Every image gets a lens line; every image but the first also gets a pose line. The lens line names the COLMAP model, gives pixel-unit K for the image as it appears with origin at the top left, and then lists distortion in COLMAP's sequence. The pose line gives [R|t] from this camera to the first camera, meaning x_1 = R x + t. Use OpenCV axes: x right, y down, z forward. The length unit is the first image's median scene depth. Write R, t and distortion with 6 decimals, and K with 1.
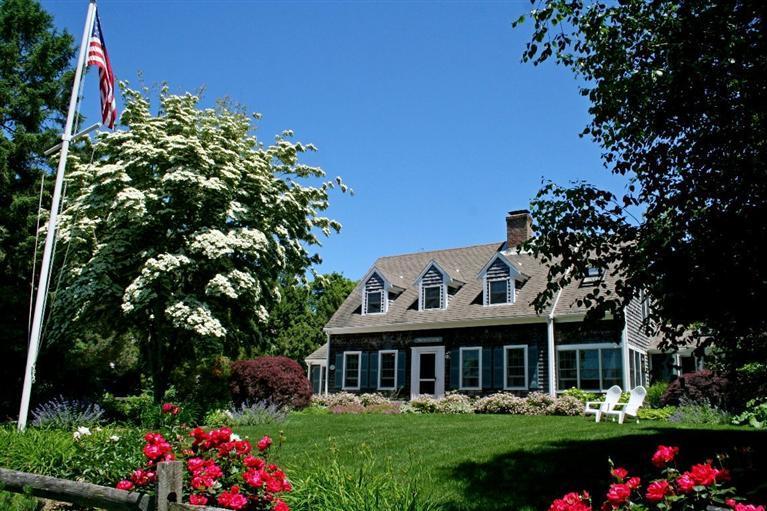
lens RADIAL K [[641.5, 0, 385.1], [0, 641.5, 265.6], [0, 0, 1]] dist [-0.146076, 0.125650]
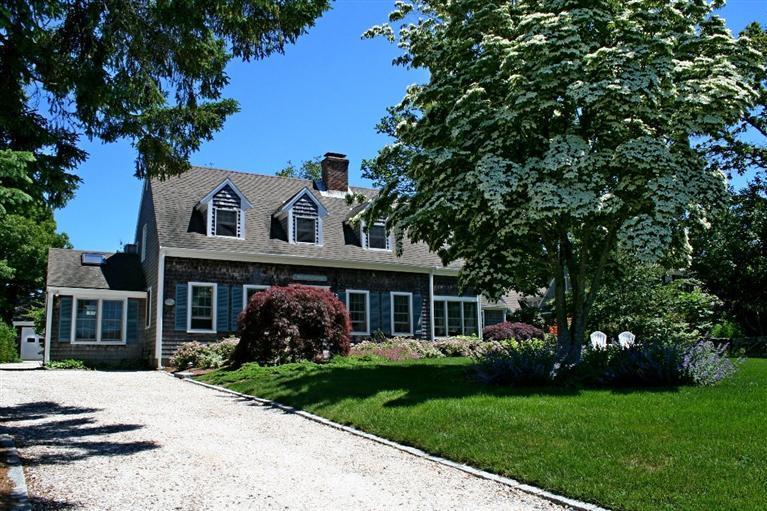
lens RADIAL K [[641.5, 0, 385.1], [0, 641.5, 265.6], [0, 0, 1]] dist [-0.146076, 0.125650]
pose [[0.466457, 0.093091, 0.879632, -0.641726], [-0.177085, 0.984142, -0.010245, 0.087645], [-0.866636, -0.150991, 0.475545, 0.480038]]
